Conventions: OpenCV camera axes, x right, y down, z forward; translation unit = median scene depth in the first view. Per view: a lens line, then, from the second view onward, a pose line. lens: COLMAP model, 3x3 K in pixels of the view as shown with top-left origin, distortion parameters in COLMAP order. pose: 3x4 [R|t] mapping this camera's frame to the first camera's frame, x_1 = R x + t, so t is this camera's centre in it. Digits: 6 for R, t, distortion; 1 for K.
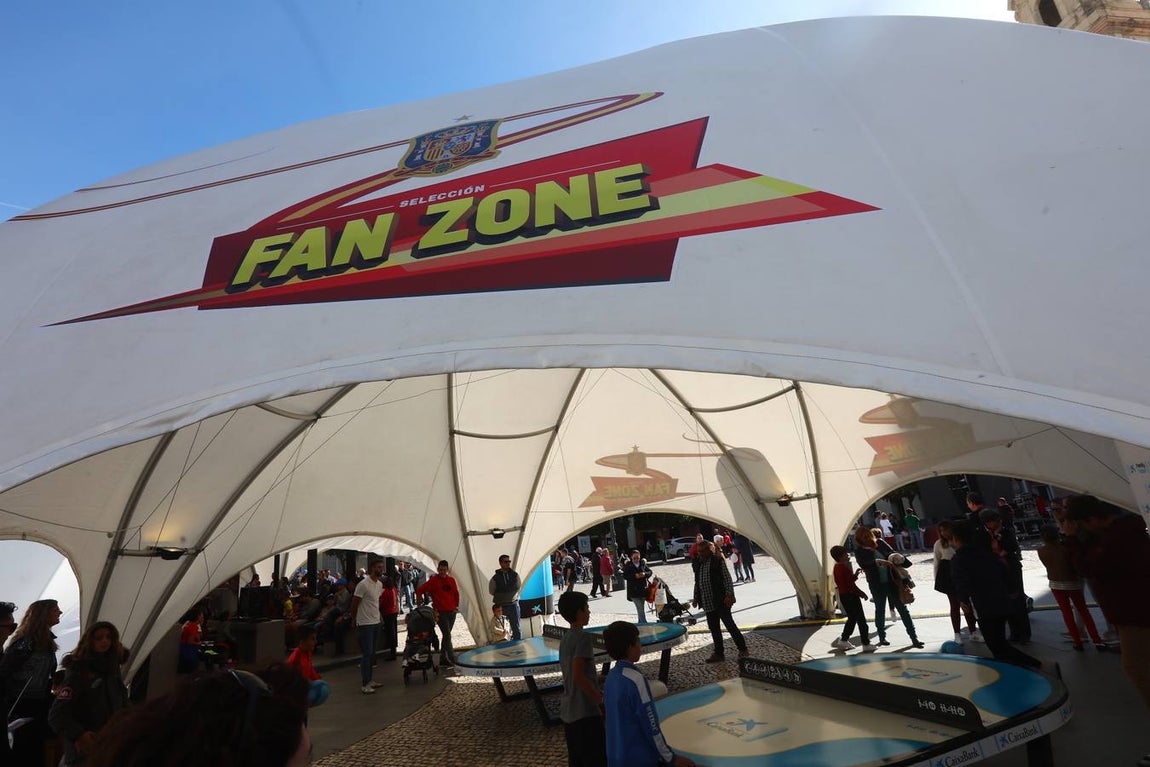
lens RADIAL K [[580.7, 0, 578.2], [0, 580.7, 383.0], [0, 0, 1]] dist [-0.070799, 0.051696]
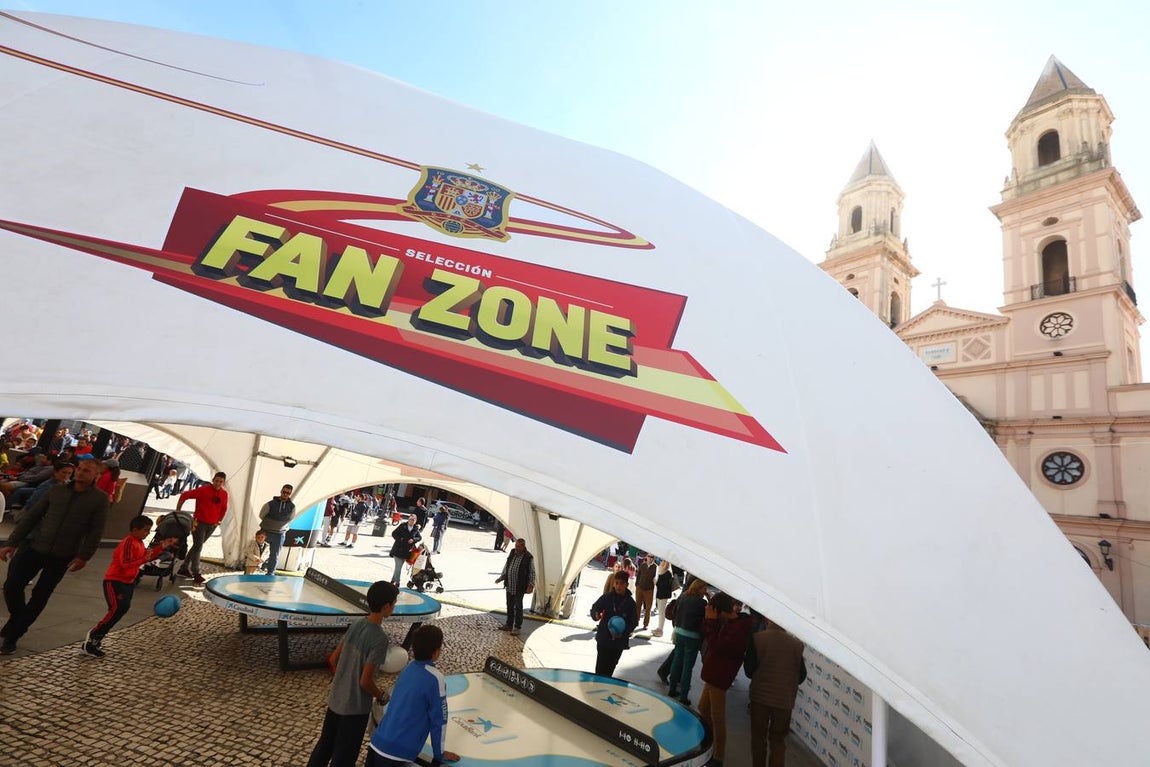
lens RADIAL K [[526.2, 0, 575.0], [0, 526.2, 383.5], [0, 0, 1]] dist [-0.048682, 0.016147]
pose [[0.875519, 0.360360, 0.321880, -0.257959], [-0.372825, 0.927581, -0.024380, -0.181492], [-0.307356, -0.098660, 0.946466, 0.019288]]
